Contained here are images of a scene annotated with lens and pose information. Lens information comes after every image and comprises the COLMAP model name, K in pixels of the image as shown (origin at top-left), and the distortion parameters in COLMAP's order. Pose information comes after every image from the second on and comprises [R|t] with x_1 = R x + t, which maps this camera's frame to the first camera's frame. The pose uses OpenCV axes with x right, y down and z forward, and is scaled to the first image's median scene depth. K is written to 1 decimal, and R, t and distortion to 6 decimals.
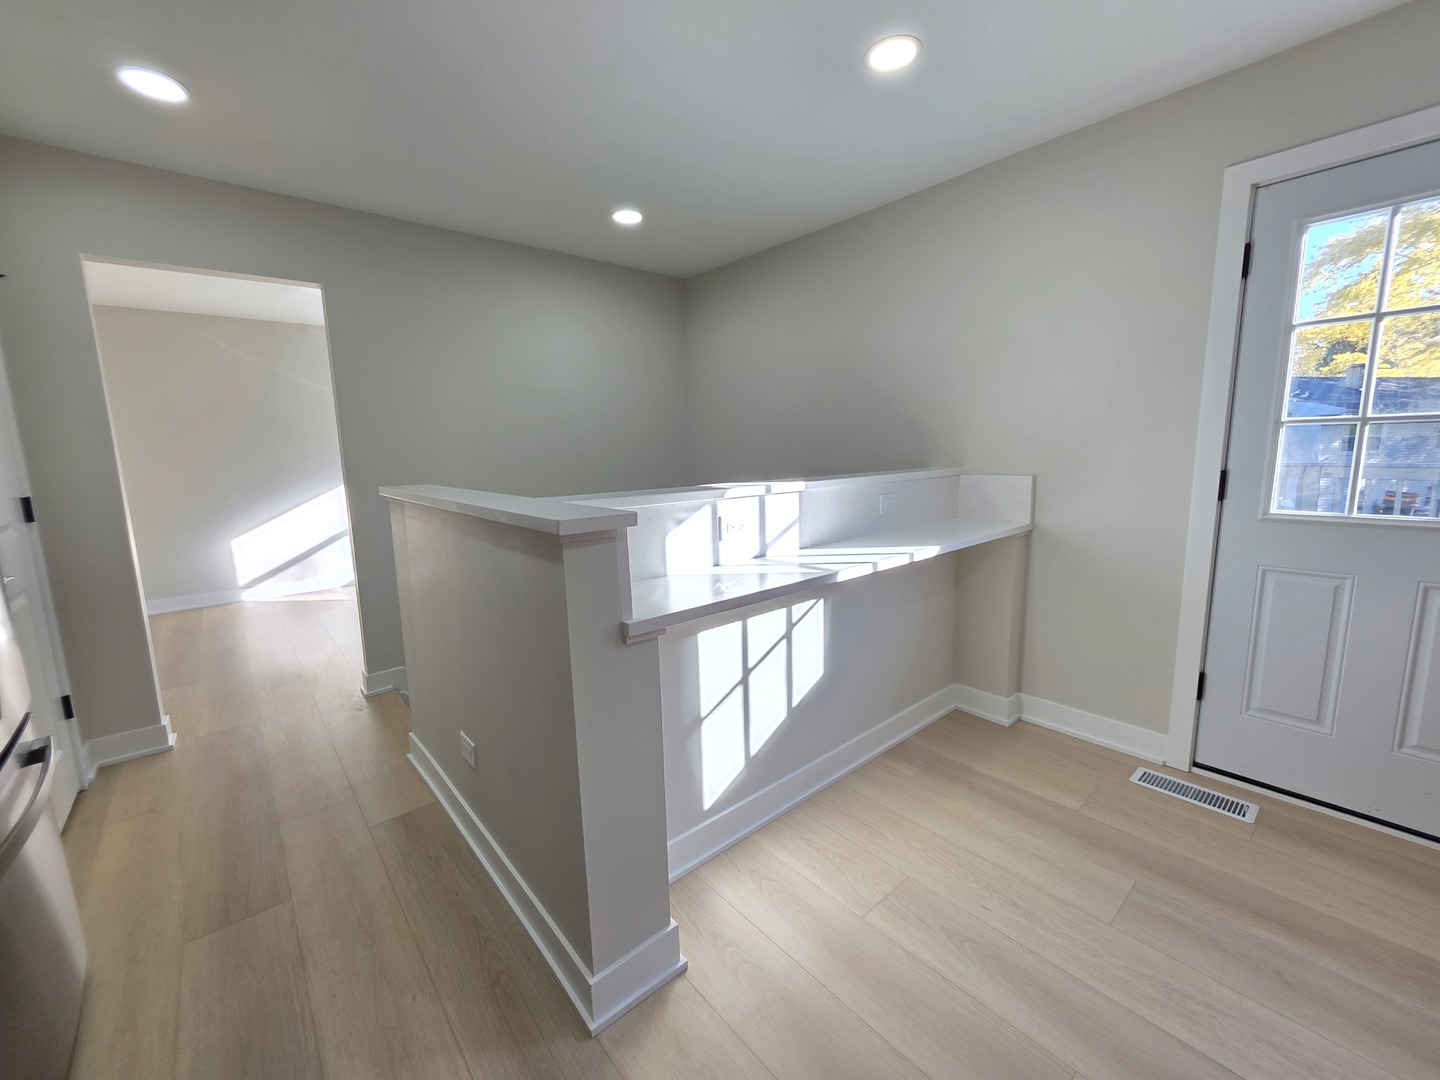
lens RADIAL K [[574.7, 0, 716.2], [0, 574.7, 535.9], [0, 0, 1]] dist [0.000965, -0.000044]
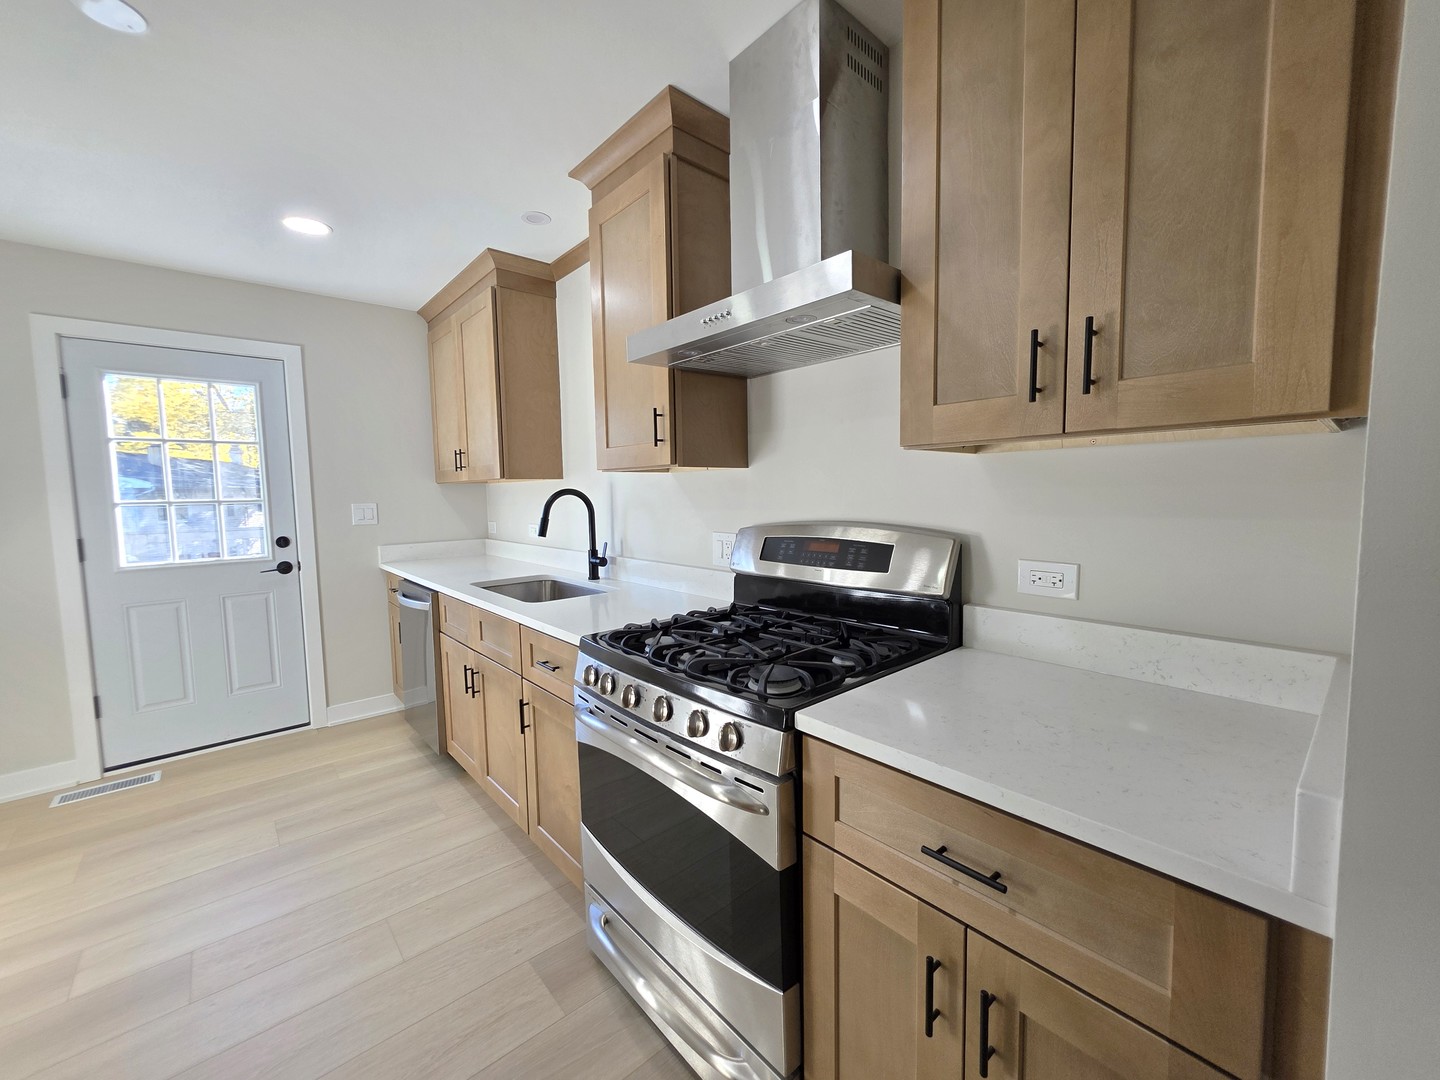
lens RADIAL K [[574.7, 0, 715.8], [0, 574.7, 537.2], [0, 0, 1]] dist [0.000965, -0.000044]
pose [[-0.021008, -0.055932, 0.998214, -0.465480], [0.165052, 0.984540, 0.058640, 0.045926], [-0.986061, 0.165989, -0.011451, -0.425386]]
